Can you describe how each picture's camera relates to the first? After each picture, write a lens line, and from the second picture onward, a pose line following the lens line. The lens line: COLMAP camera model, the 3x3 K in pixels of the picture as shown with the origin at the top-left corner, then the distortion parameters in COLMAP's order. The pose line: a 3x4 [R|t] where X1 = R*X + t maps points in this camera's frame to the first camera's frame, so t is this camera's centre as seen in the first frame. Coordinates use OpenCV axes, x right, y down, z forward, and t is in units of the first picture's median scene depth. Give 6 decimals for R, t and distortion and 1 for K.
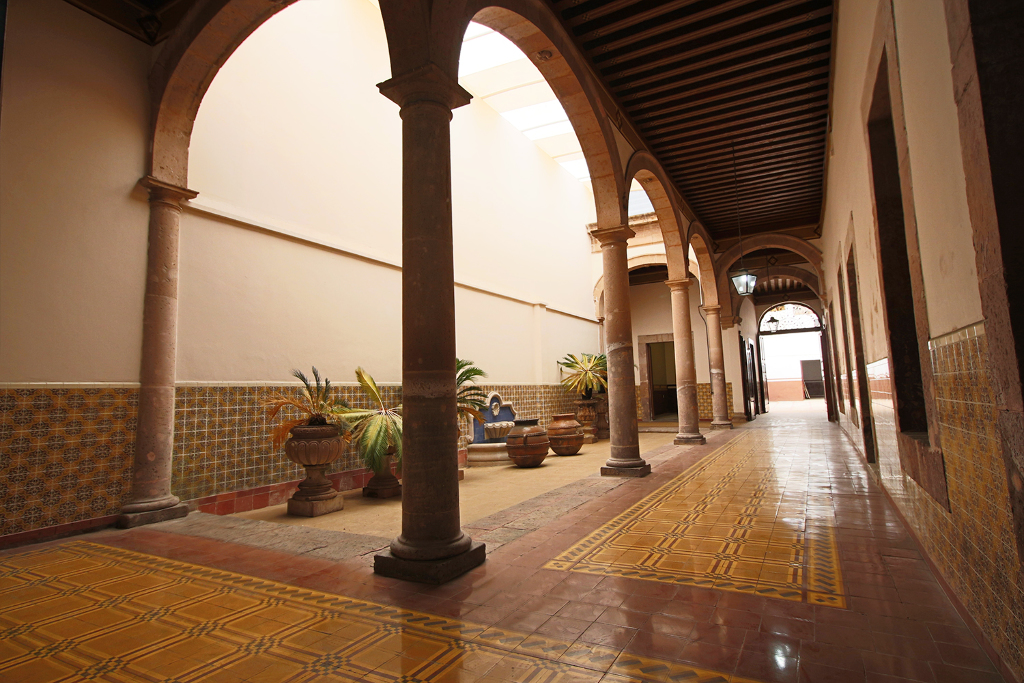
lens RADIAL K [[515.2, 0, 512.0], [0, 515.2, 341.5], [0, 0, 1]] dist [0.001283, 0.000035]
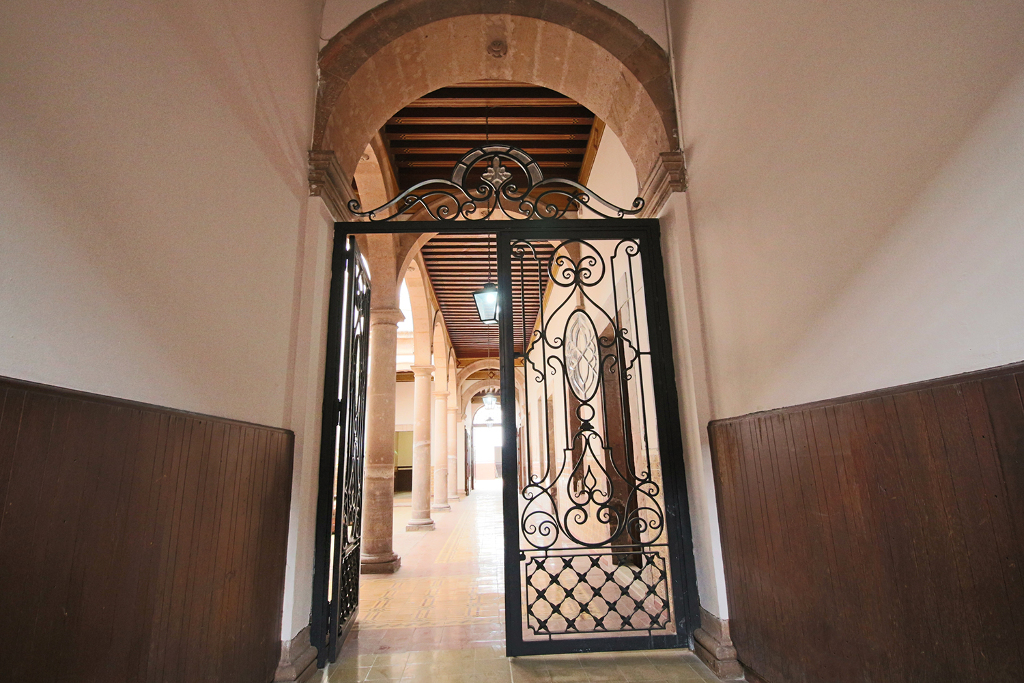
lens RADIAL K [[515.2, 0, 512.0], [0, 515.2, 341.5], [0, 0, 1]] dist [0.001283, 0.000035]
pose [[0.844576, 0.126370, 0.520309, -0.166069], [-0.045812, 0.985241, -0.164928, -0.018427], [-0.533472, 0.115458, 0.837900, -0.185703]]
